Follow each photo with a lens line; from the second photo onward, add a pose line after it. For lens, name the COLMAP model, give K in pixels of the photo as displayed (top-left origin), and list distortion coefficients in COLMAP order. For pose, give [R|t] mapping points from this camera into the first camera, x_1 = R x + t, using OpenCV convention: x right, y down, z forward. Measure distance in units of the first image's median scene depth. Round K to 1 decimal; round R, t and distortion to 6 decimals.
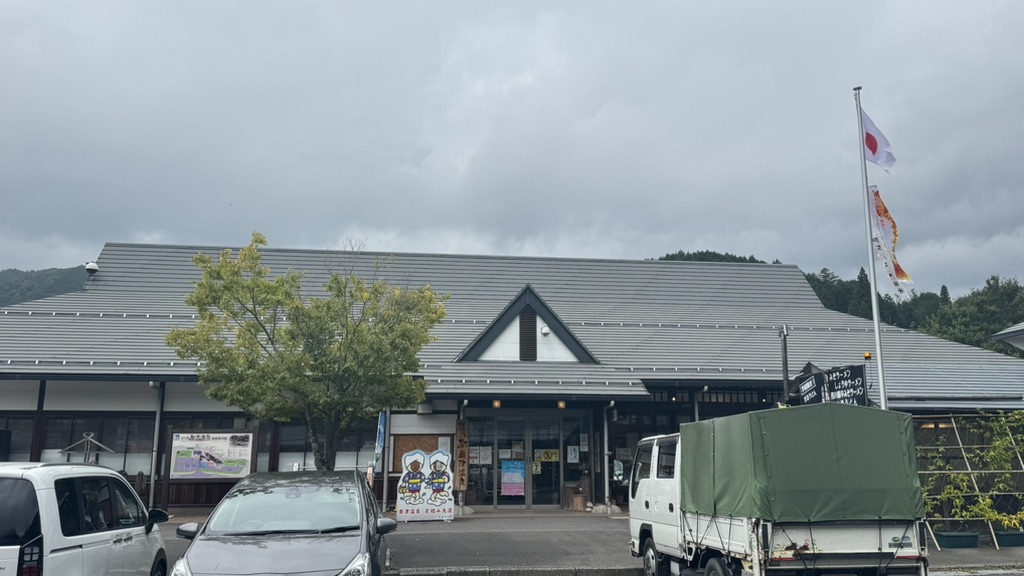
lens RADIAL K [[818.8, 0, 512.0], [0, 818.8, 288.0], [0, 0, 1]] dist [0.112764, -0.005860]
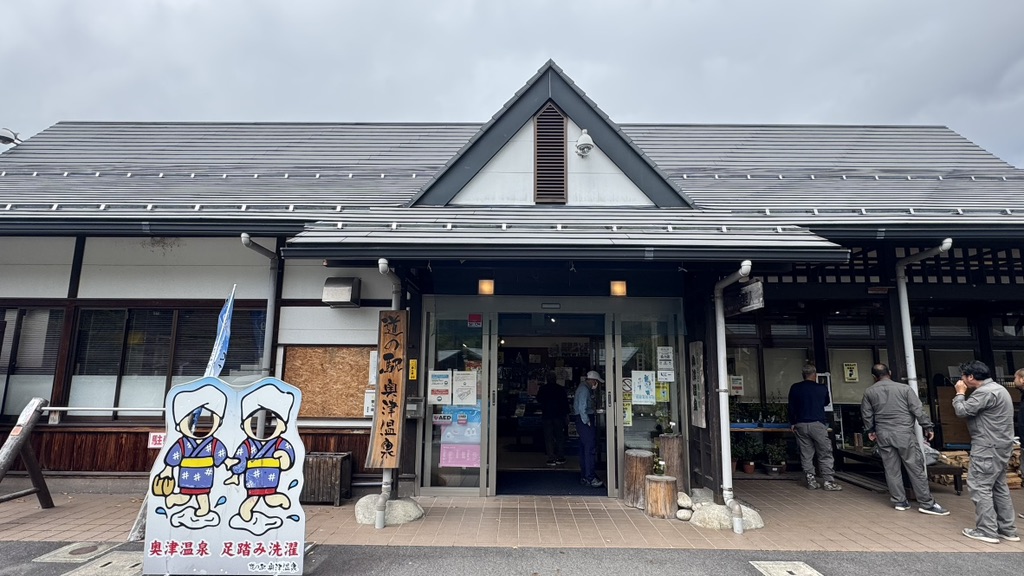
lens RADIAL K [[524.5, 0, 512.0], [0, 524.5, 288.0], [0, 0, 1]] dist [-0.004426, -0.000843]
pose [[0.989185, -0.014256, -0.145976, 0.047202], [0.019192, 0.999289, 0.032462, 0.143568], [0.145409, -0.034912, 0.988755, 0.746258]]
